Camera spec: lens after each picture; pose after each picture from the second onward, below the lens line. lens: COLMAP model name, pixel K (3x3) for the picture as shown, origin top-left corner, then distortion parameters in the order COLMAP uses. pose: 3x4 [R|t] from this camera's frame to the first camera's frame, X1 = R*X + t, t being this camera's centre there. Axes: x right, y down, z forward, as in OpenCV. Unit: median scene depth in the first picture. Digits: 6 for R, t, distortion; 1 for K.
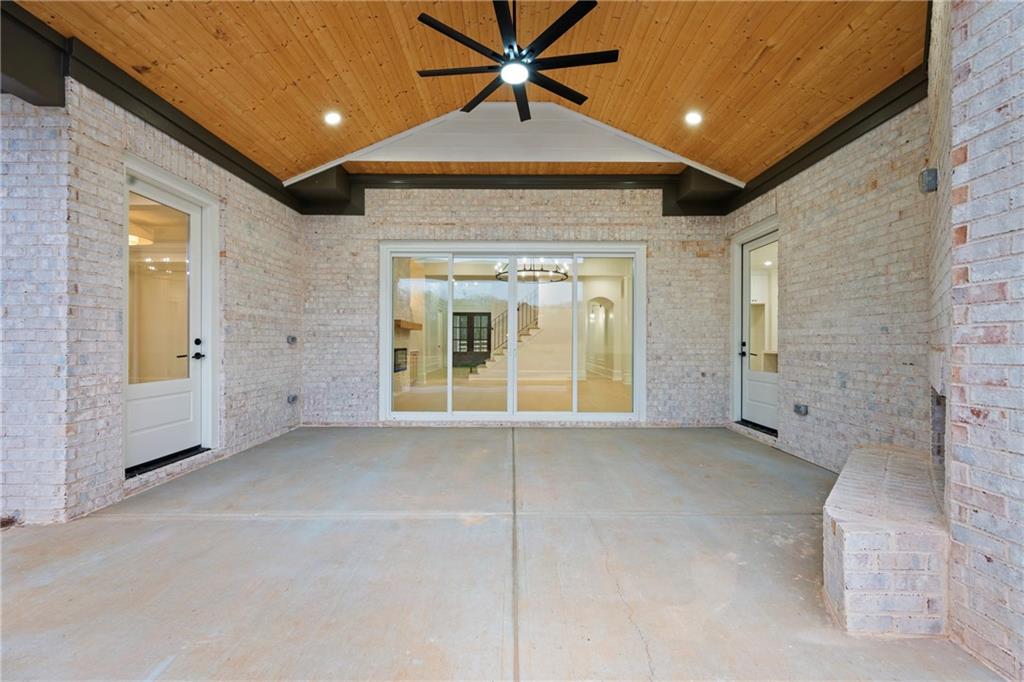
lens RADIAL K [[403.0, 0, 510.3], [0, 403.0, 341.5], [0, 0, 1]] dist [-0.000611, 0.000870]
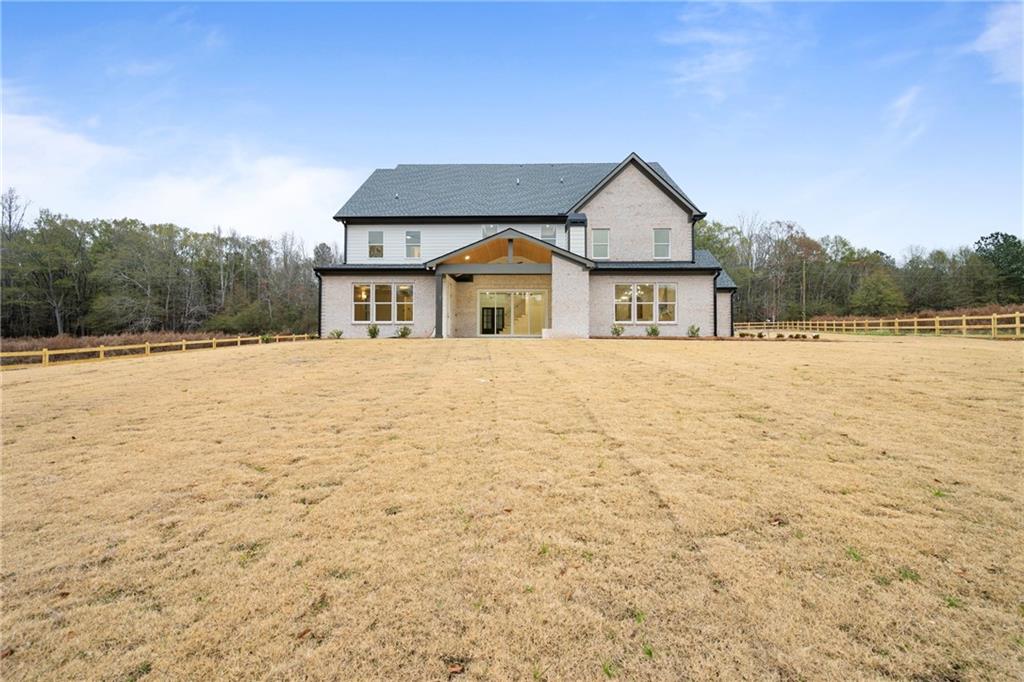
lens RADIAL K [[403.0, 0, 515.2], [0, 403.0, 340.9], [0, 0, 1]] dist [-0.000611, 0.000870]
pose [[0.999992, -0.002748, 0.002838, 0.025072], [0.002729, 0.999973, 0.006775, 0.238674], [-0.002857, -0.006767, 0.999973, -3.089544]]
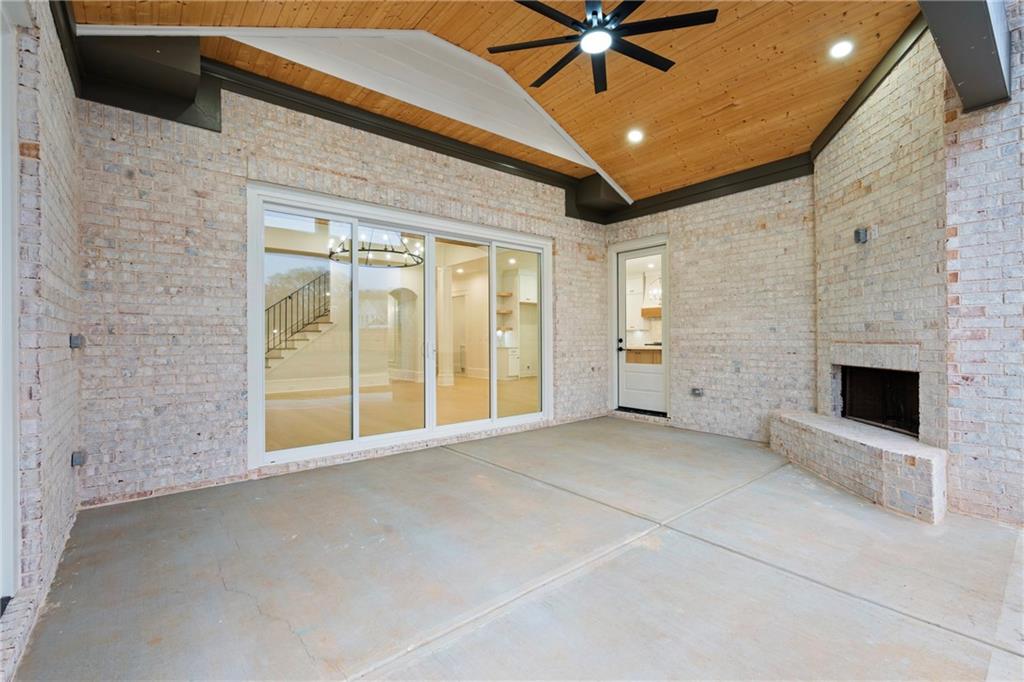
lens RADIAL K [[452.5, 0, 513.3], [0, 452.5, 338.1], [0, 0, 1]] dist [0.000461, 0.000219]
pose [[0.769366, -0.007051, 0.638770, -0.505968], [0.007285, 0.999971, 0.002263, -0.006133], [-0.638767, 0.002913, 0.769395, 0.224133]]
